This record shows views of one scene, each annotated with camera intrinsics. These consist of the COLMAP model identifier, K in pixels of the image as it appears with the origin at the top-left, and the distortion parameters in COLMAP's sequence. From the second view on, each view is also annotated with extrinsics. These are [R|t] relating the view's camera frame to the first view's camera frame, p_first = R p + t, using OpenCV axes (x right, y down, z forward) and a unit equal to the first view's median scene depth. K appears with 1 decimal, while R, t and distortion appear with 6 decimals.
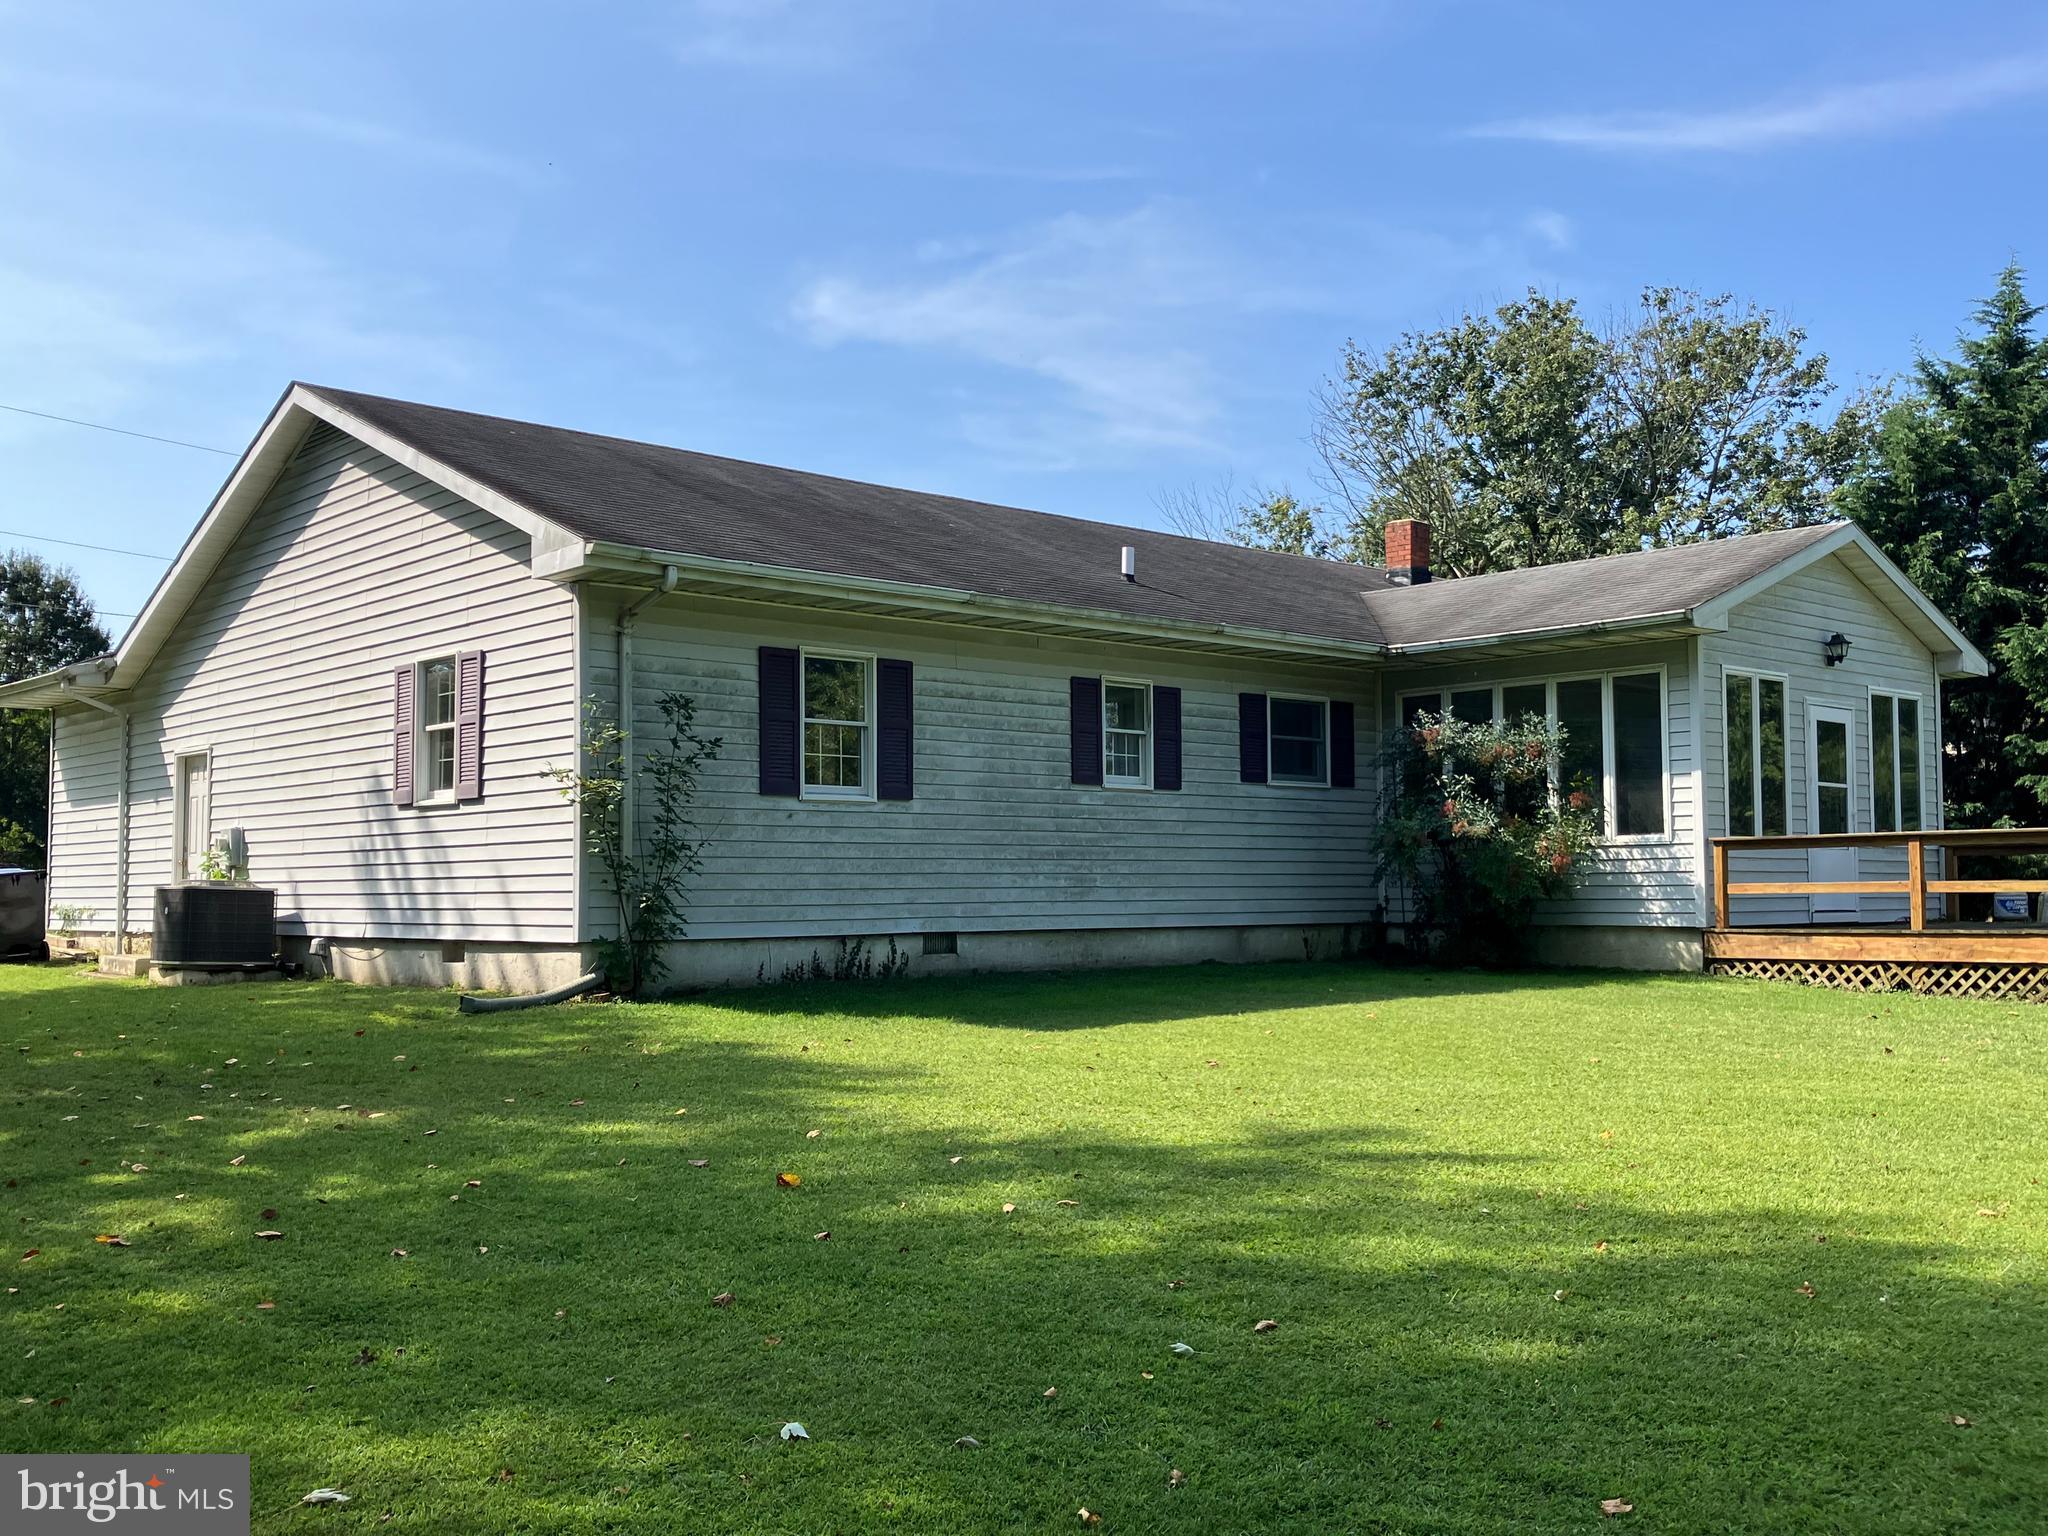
lens RADIAL K [[1985.2, 0, 1024.0], [0, 1985.2, 768.0], [0, 0, 1]] dist [0.046438, 0.004640]
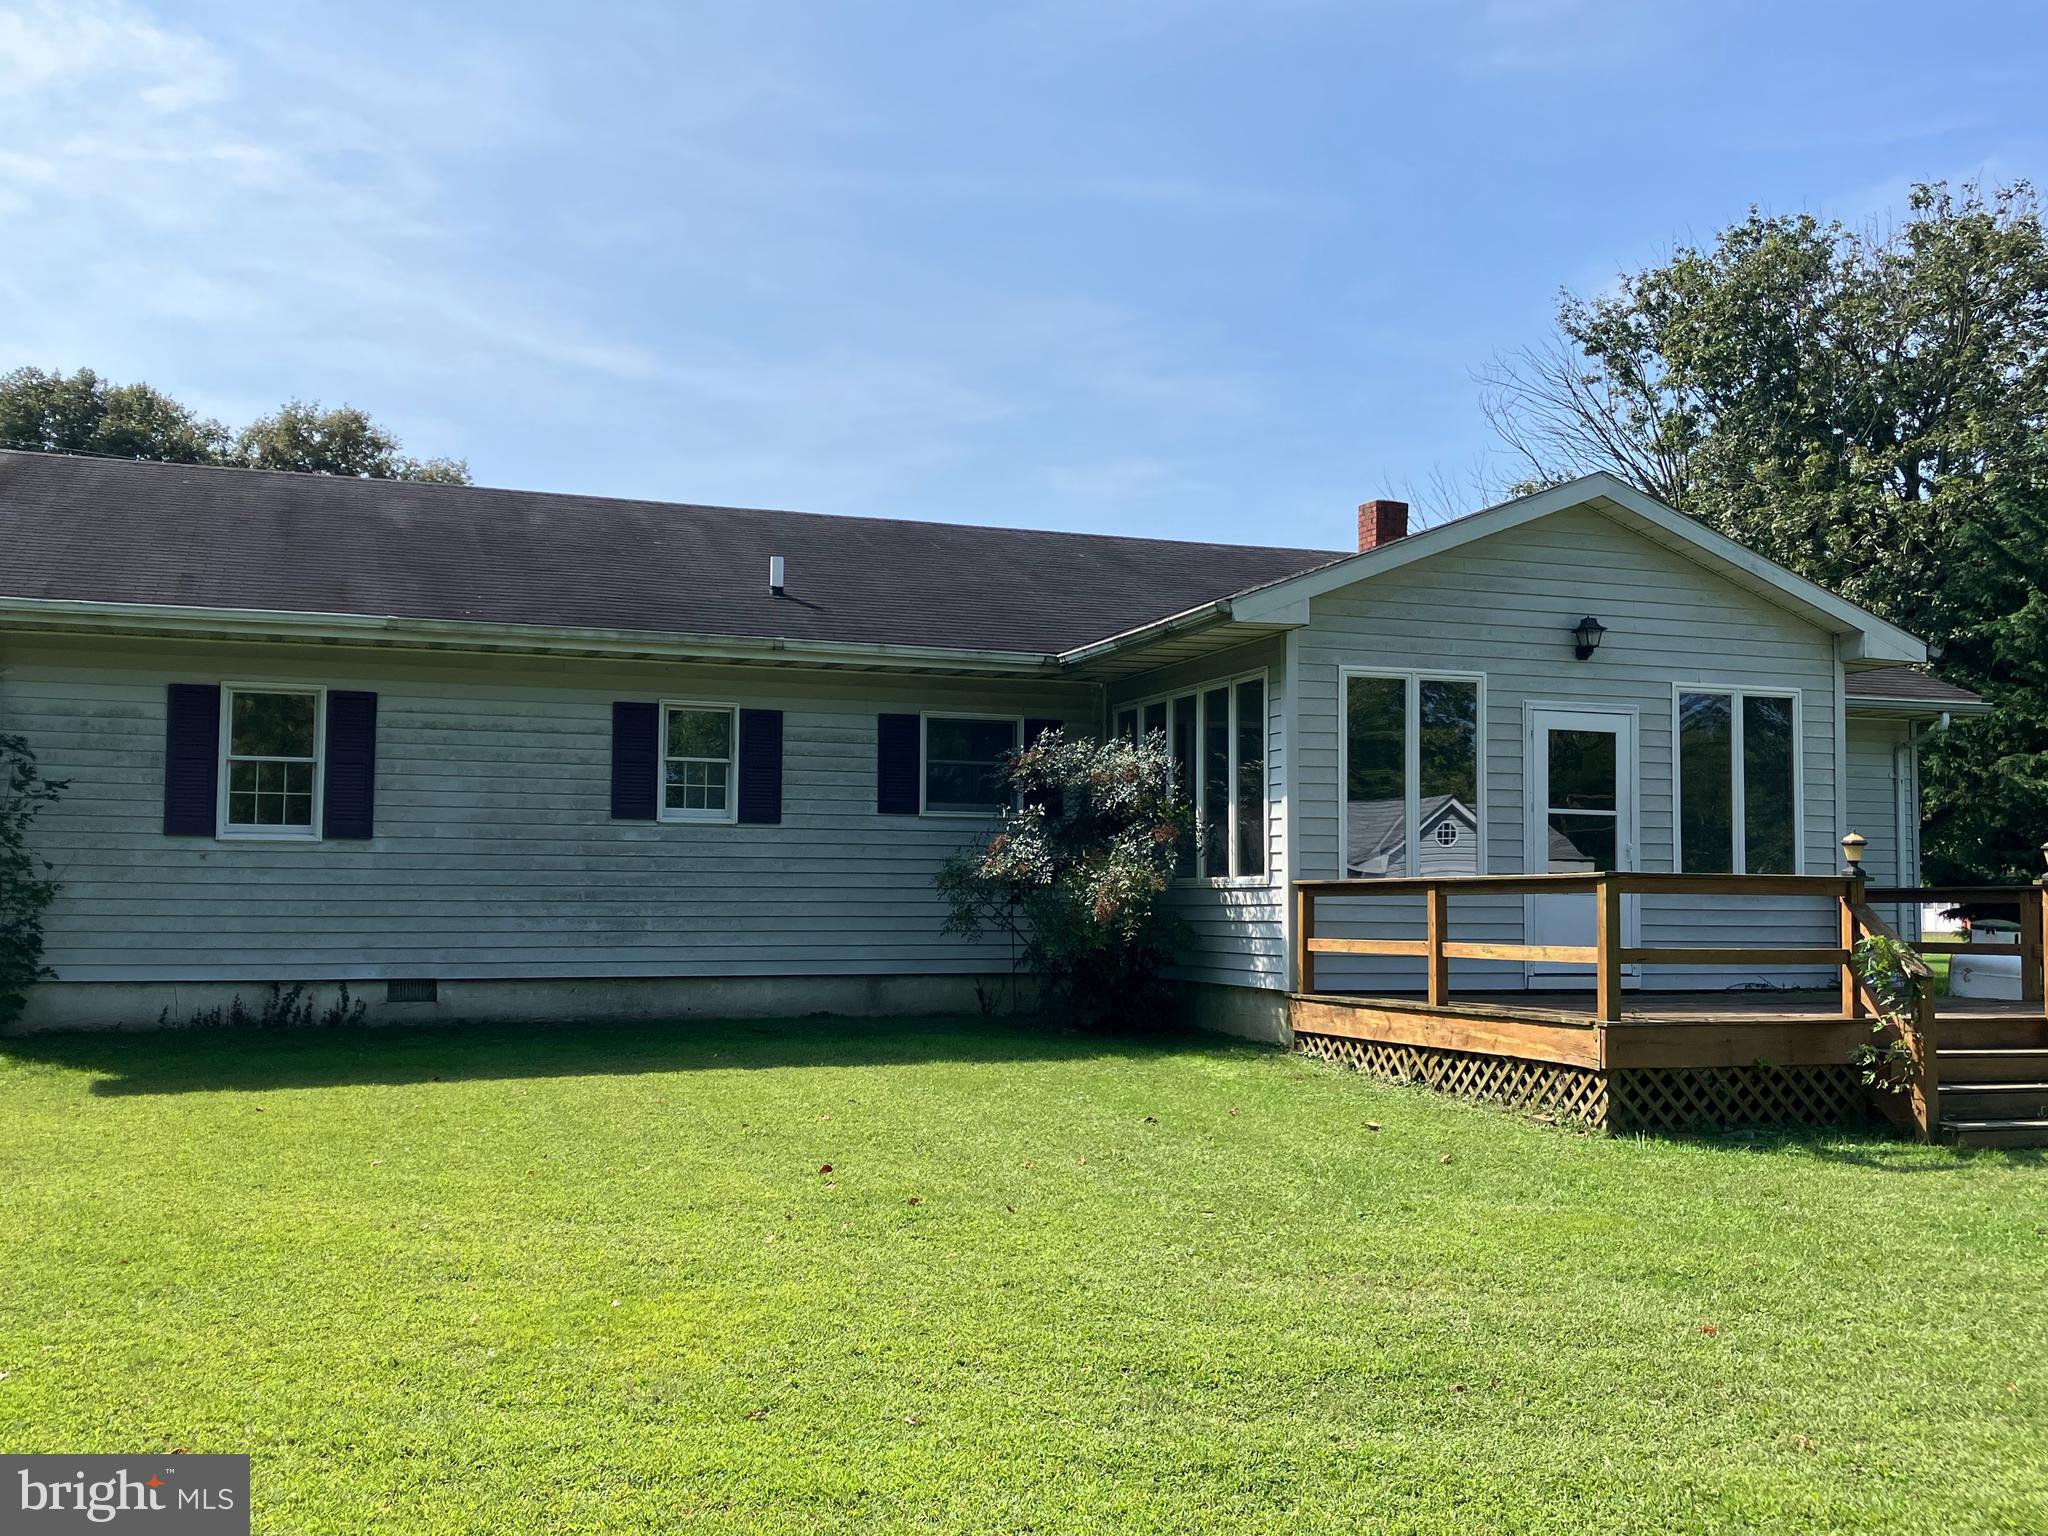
lens RADIAL K [[1955.1, 0, 1086.9], [0, 1955.1, 766.5], [0, 0, 1]] dist [0.151153, -0.504135]
pose [[0.924730, -0.015217, -0.380320, 0.595366], [0.012503, 0.999876, -0.009607, -0.004849], [0.380419, 0.004129, 0.924805, 0.248238]]
